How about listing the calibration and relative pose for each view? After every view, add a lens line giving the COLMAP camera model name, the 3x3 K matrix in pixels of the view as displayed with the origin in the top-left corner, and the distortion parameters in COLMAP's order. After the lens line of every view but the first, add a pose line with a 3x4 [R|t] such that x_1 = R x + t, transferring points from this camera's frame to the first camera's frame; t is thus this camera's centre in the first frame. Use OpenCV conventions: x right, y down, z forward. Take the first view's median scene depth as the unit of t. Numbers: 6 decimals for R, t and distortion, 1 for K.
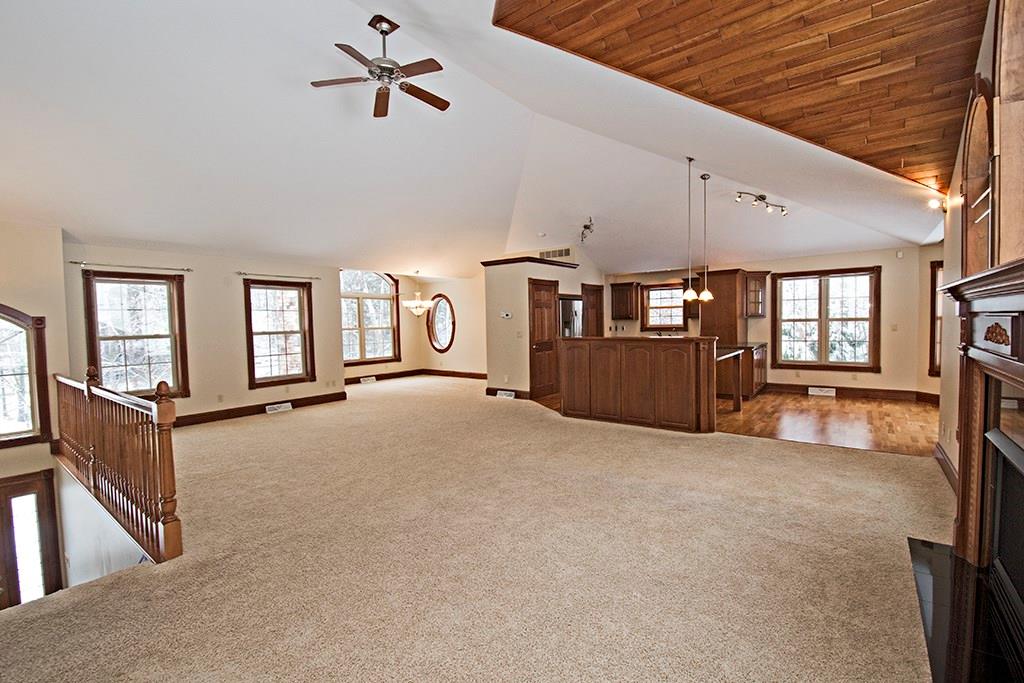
lens RADIAL K [[450.6, 0, 532.8], [0, 450.6, 339.6], [0, 0, 1]] dist [-0.012294, -0.004929]
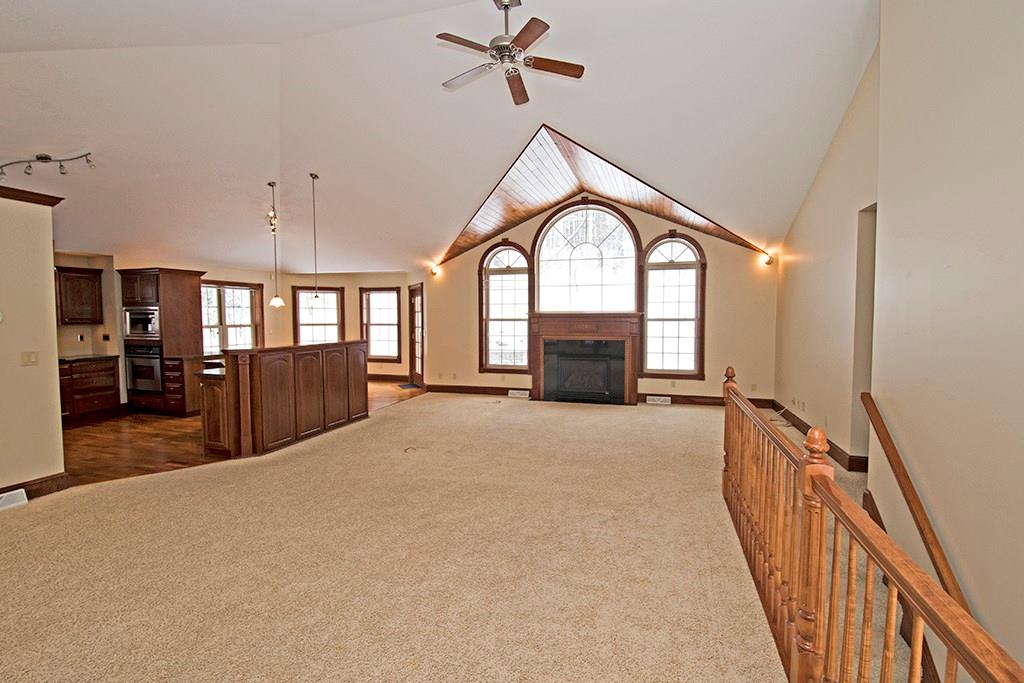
lens RADIAL K [[450.6, 0, 541.2], [0, 450.6, 341.9], [0, 0, 1]] dist [-0.012294, -0.004929]
pose [[-0.370421, -0.035210, 0.928196, -0.636187], [0.042560, 0.997588, 0.054827, -0.032359], [-0.927888, 0.059813, -0.368029, 0.663631]]
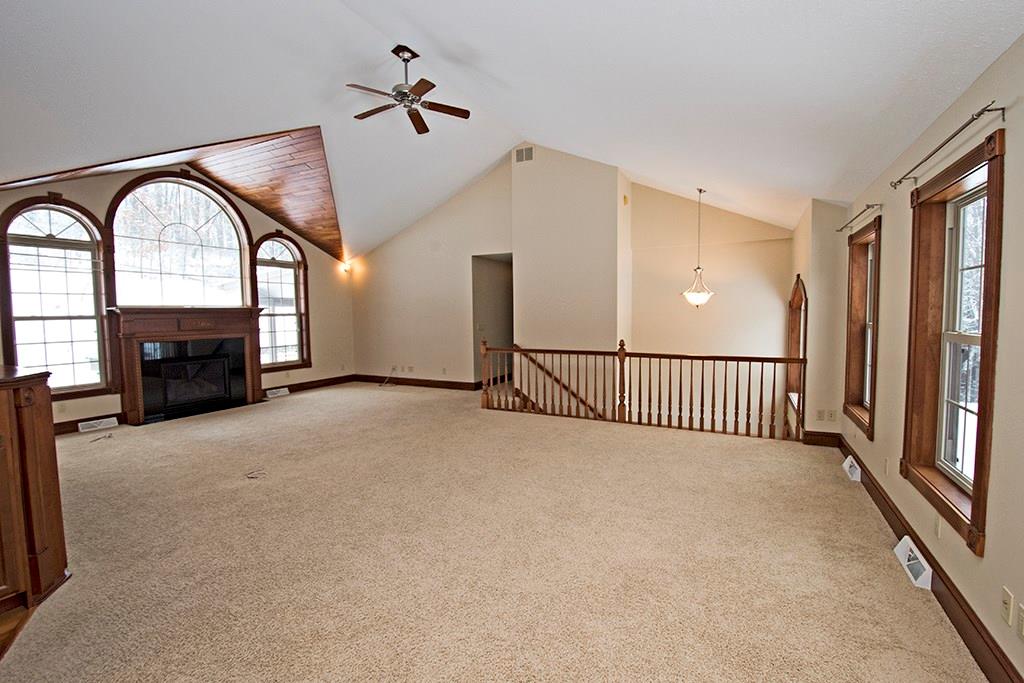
lens RADIAL K [[450.6, 0, 529.0], [0, 450.6, 342.4], [0, 0, 1]] dist [-0.012294, -0.004929]
pose [[-0.978842, 0.035609, -0.201498, -0.199403], [0.014364, 0.994270, 0.105931, -0.052382], [0.204115, 0.100795, -0.973744, 1.144002]]
